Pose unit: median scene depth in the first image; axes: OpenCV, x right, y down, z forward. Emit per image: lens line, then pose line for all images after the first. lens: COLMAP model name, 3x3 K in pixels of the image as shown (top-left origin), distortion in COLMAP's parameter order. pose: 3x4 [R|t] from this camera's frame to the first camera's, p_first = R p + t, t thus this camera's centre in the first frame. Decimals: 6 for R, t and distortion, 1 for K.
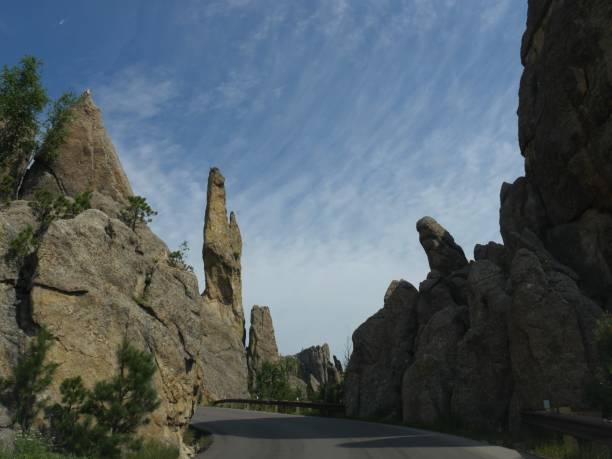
lens RADIAL K [[531.7, 0, 306.0], [0, 531.7, 229.5], [0, 0, 1]] dist [-0.049458, 0.018543]
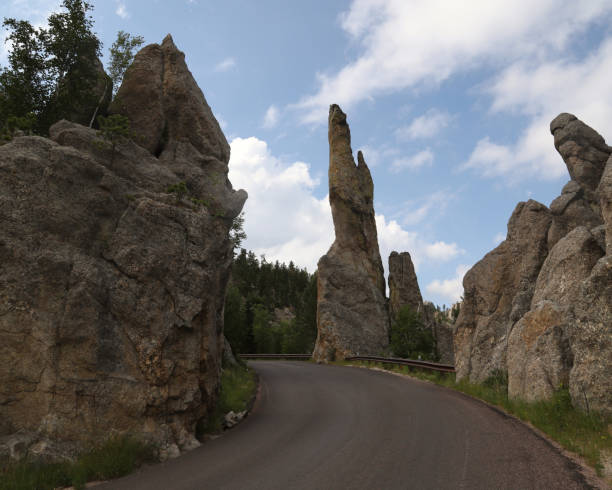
lens RADIAL K [[558.3, 0, 306.0], [0, 558.3, 245.0], [0, 0, 1]] dist [-0.142392, 0.101625]
pose [[0.956525, -0.078575, -0.280868, 0.103476], [0.112836, 0.987732, 0.107951, 0.044325], [0.268940, -0.134950, 0.953656, 0.207580]]
